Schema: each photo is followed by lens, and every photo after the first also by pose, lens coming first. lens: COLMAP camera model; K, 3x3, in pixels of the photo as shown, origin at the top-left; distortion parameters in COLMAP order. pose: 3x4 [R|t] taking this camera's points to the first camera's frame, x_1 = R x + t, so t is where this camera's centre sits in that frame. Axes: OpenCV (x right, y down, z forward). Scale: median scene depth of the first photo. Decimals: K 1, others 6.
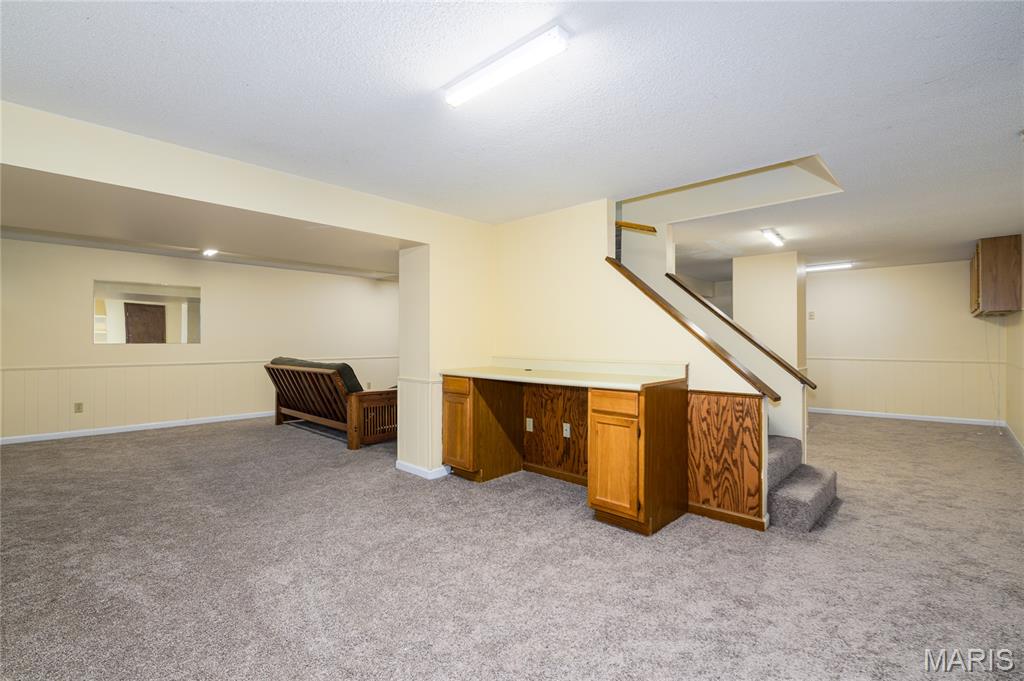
lens RADIAL K [[469.1, 0, 513.8], [0, 469.1, 336.2], [0, 0, 1]] dist [0.002080, -0.000422]
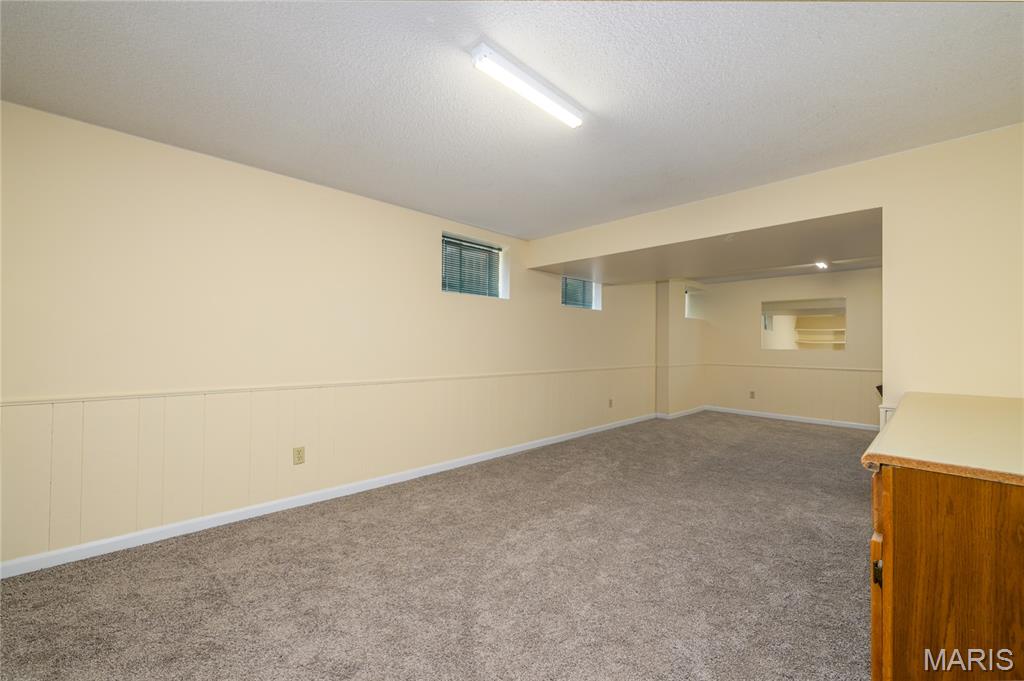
lens RADIAL K [[403.5, 0, 514.1], [0, 403.5, 344.5], [0, 0, 1]] dist [-0.000631, -0.000009]
pose [[-0.043388, 0.000974, -0.999058, 0.520550], [-0.002901, 0.999995, 0.001101, 0.004807], [0.999054, 0.002946, -0.043385, 0.586318]]
